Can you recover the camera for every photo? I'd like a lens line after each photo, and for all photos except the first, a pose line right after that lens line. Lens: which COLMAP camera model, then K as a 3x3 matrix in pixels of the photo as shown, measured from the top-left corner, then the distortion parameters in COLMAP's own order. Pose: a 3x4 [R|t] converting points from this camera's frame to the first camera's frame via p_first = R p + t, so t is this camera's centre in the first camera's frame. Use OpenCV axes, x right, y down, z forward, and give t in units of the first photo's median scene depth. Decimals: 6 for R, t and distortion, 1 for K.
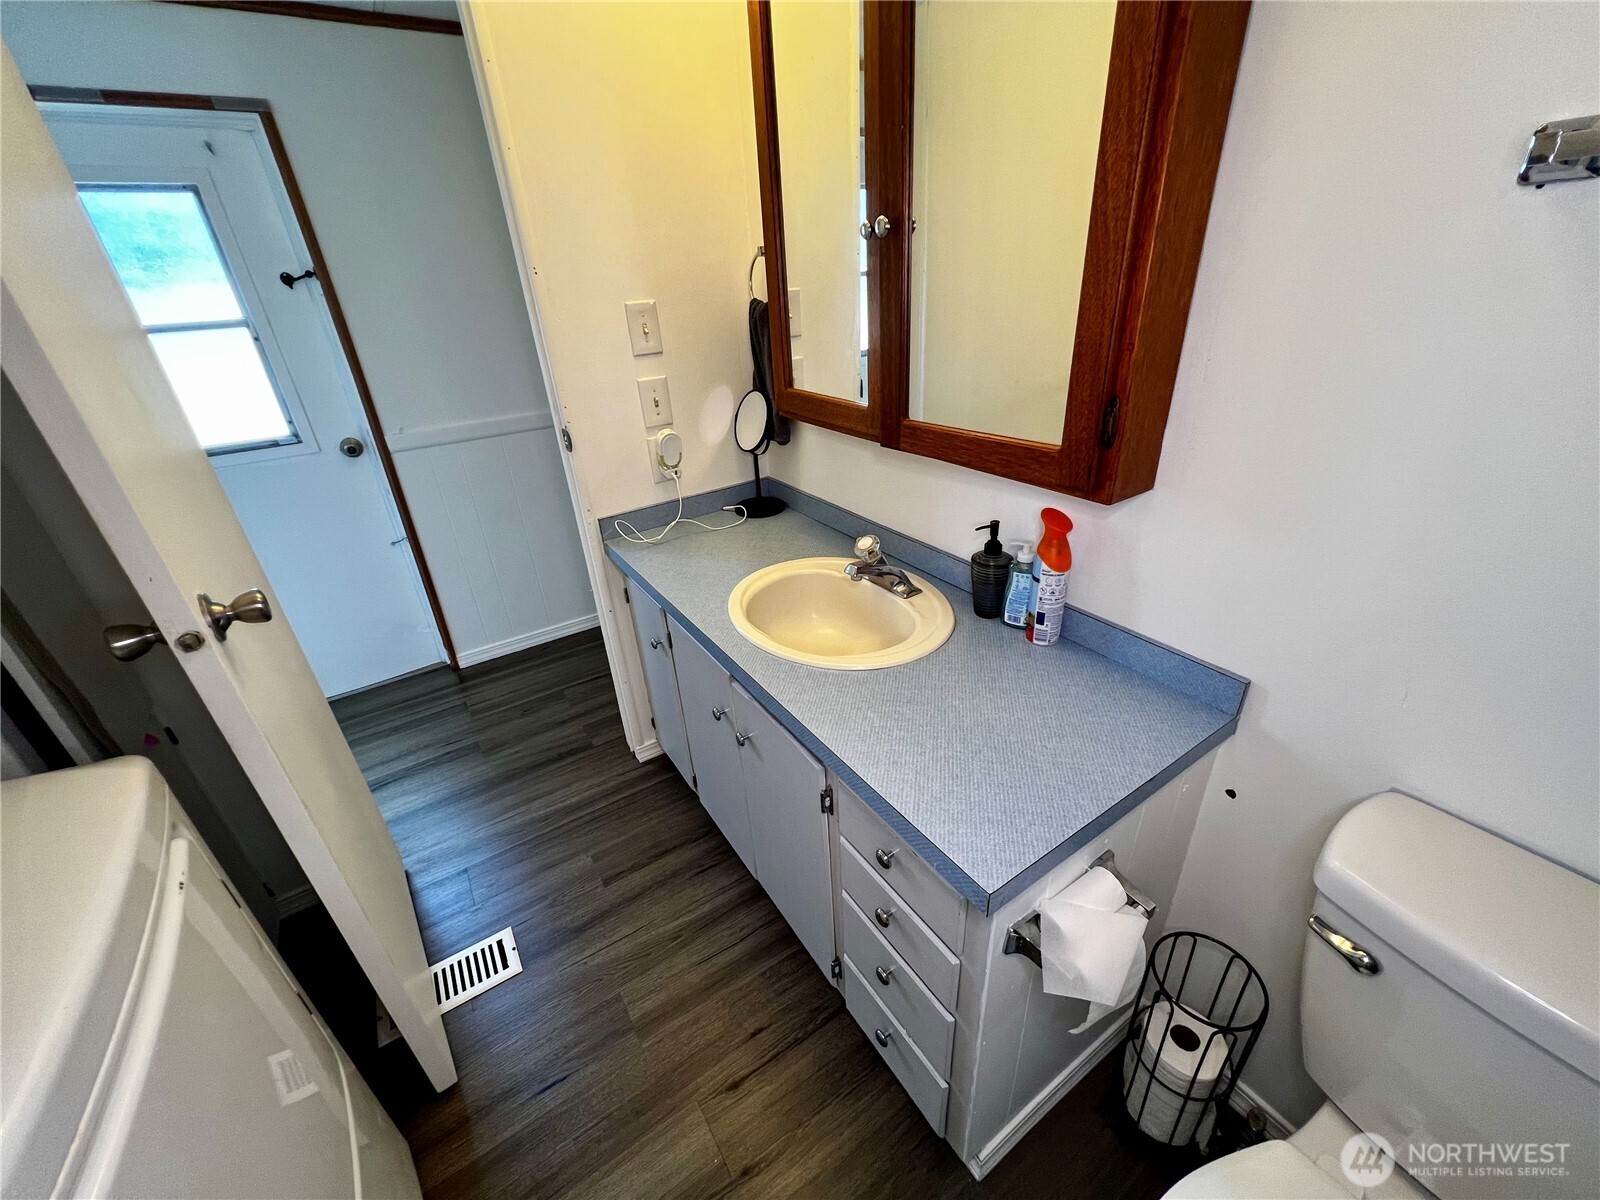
lens RADIAL K [[643.2, 0, 803.1], [0, 643.2, 596.4], [0, 0, 1]] dist [-0.003316, 0.001360]
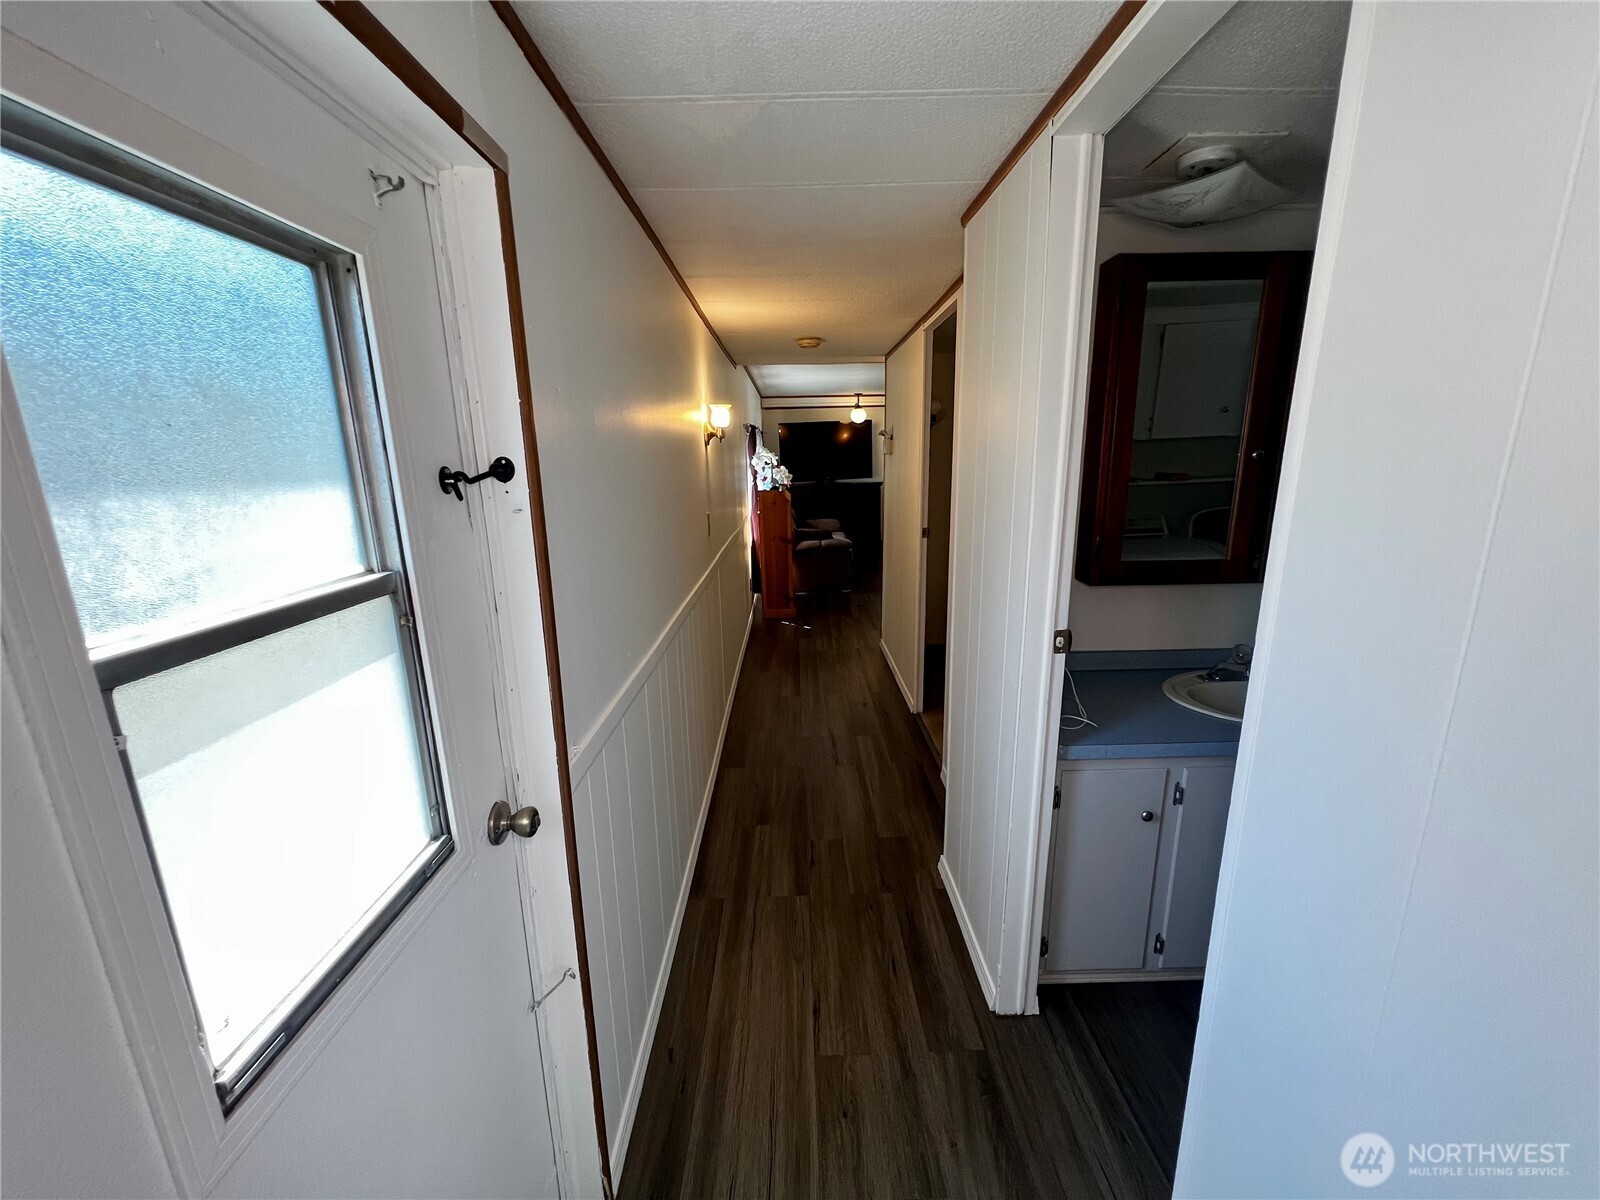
lens RADIAL K [[643.2, 0, 794.4], [0, 643.2, 599.9], [0, 0, 1]] dist [-0.003316, 0.001360]
pose [[0.540397, -0.149443, 0.828033, -1.052994], [0.370616, 0.925770, -0.074792, -0.298154], [-0.755391, 0.347300, 0.555669, 0.606380]]
